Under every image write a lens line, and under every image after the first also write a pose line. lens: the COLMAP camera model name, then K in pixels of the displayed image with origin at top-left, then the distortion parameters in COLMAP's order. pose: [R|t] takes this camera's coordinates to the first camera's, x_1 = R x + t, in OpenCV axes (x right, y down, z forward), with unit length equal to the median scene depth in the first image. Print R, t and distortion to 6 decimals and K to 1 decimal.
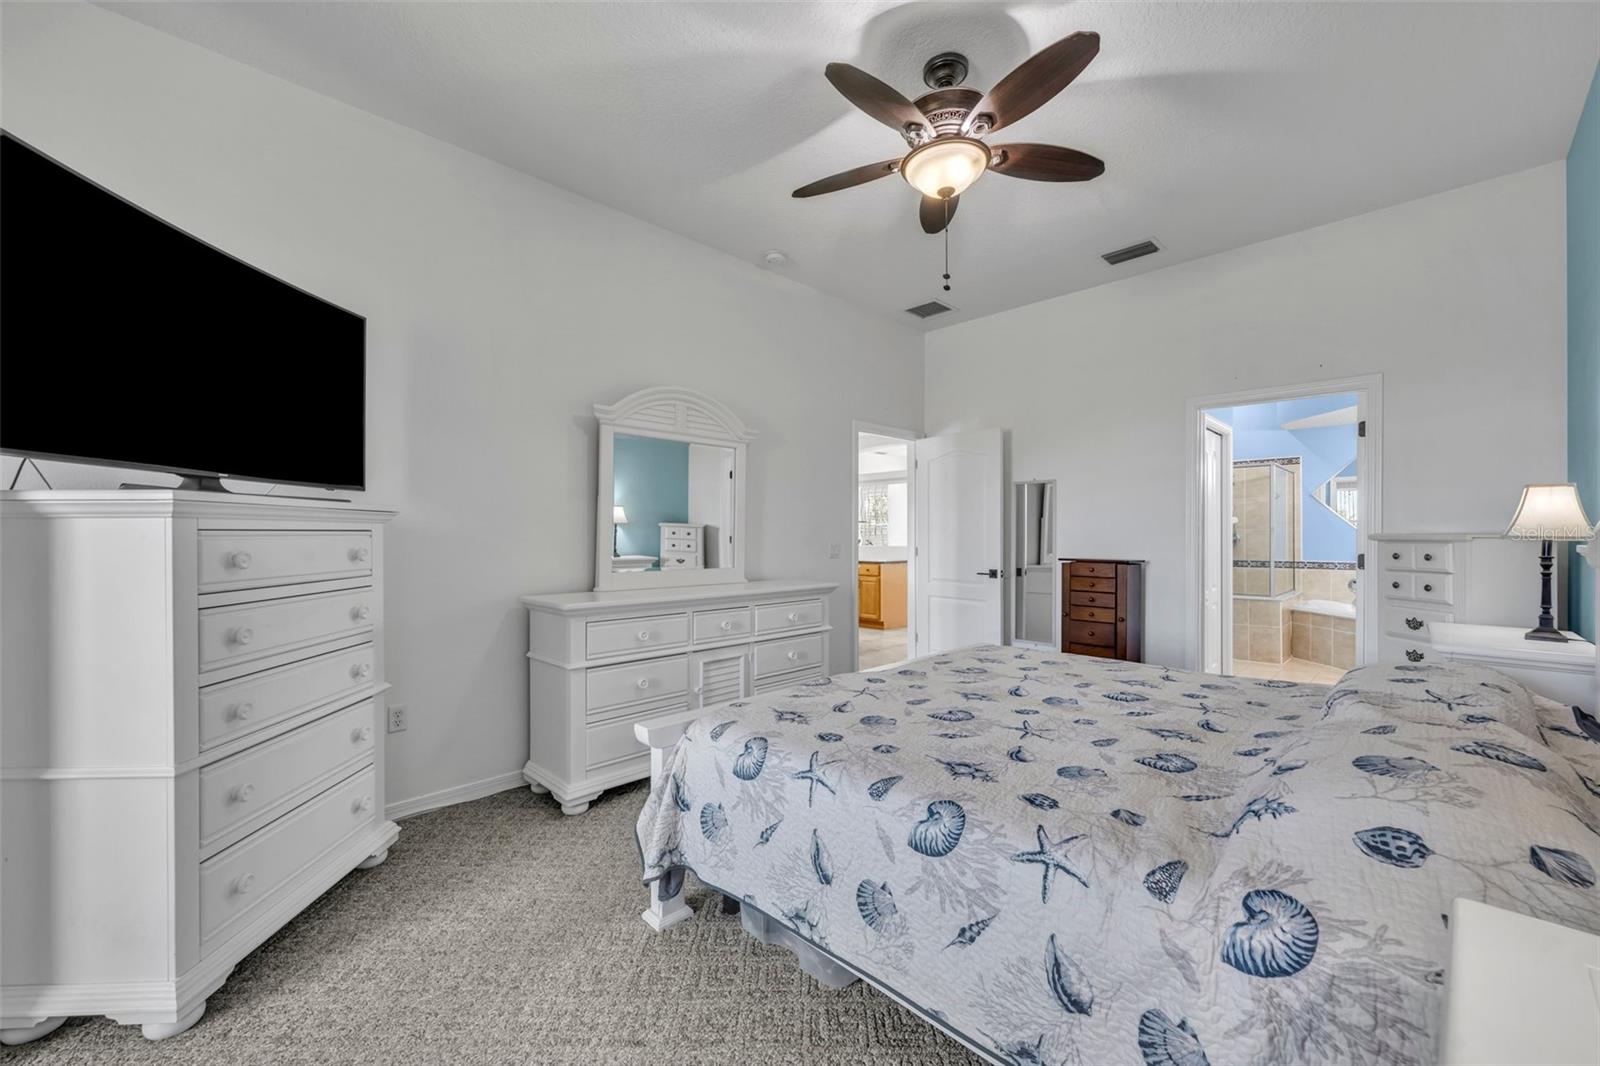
lens RADIAL K [[646.4, 0, 800.3], [0, 646.4, 536.2], [0, 0, 1]] dist [0.001786, -0.000458]
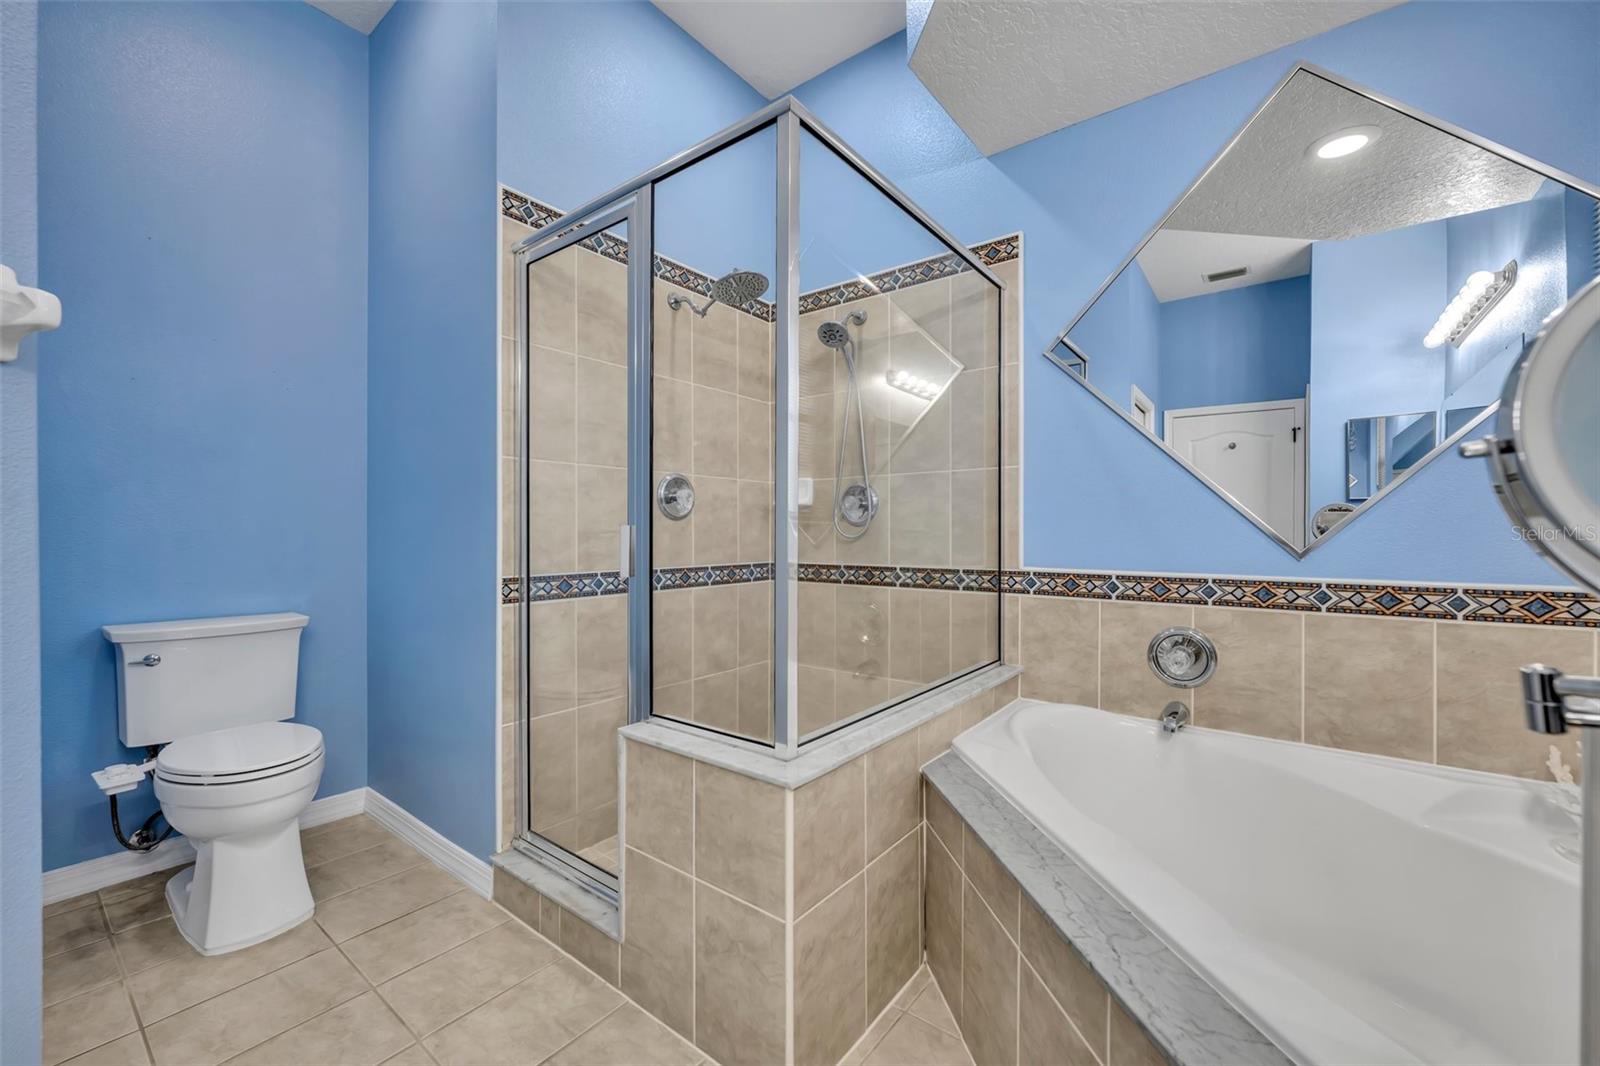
lens RADIAL K [[646.4, 0, 797.5], [0, 646.4, 533.6], [0, 0, 1]] dist [0.001786, -0.000458]
pose [[0.992061, 0.001399, 0.125749, 0.629614], [-0.001462, 0.999999, 0.000409, 0.021521], [-0.125749, -0.000590, 0.992062, 0.706857]]
